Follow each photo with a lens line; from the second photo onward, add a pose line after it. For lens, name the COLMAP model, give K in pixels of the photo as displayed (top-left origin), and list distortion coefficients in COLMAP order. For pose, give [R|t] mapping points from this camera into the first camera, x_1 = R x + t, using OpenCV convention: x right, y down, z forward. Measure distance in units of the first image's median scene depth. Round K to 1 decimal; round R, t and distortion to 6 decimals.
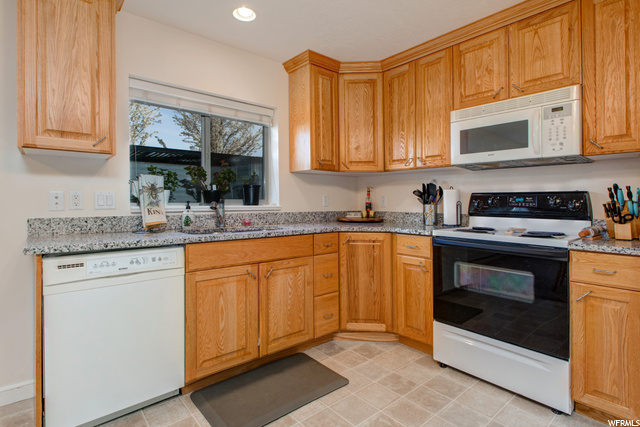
lens RADIAL K [[325.4, 0, 316.7], [0, 325.4, 195.6], [0, 0, 1]] dist [0.005835, 0.000524]
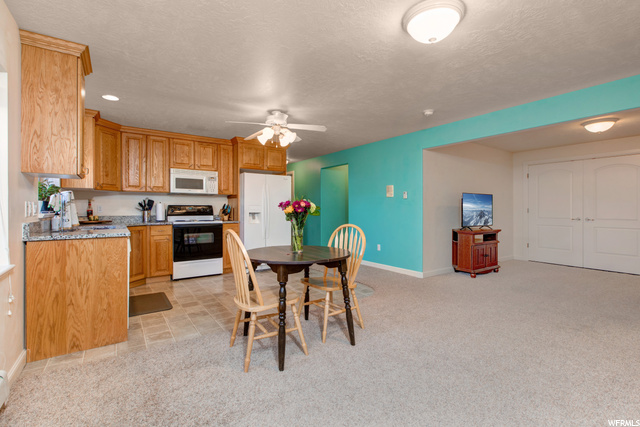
lens RADIAL K [[306.0, 0, 323.6], [0, 306.0, 209.1], [0, 0, 1]] dist [0.004019, 0.002229]
pose [[0.070736, 0.000698, 0.997495, -1.543602], [-0.018450, 0.999830, 0.000609, -0.003623], [-0.997324, -0.018447, 0.070736, -0.167074]]
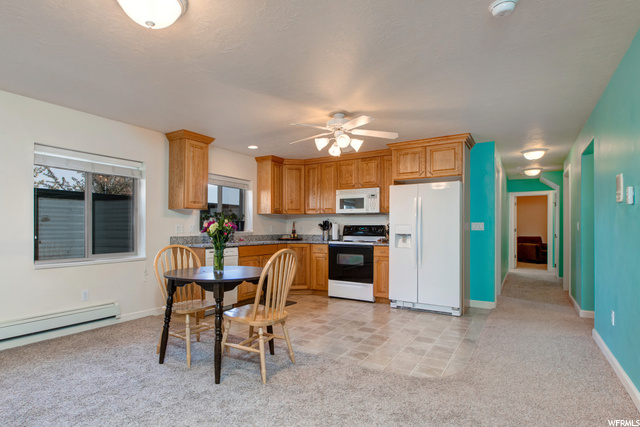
lens RADIAL K [[351.4, 0, 282.9], [0, 351.4, 224.0], [0, 0, 1]] dist [0.024417, -0.000442]
pose [[0.967858, 0.008543, 0.251351, -0.560549], [-0.009867, 0.999943, 0.004007, -0.025604], [-0.251303, -0.006358, 0.967888, -1.279653]]
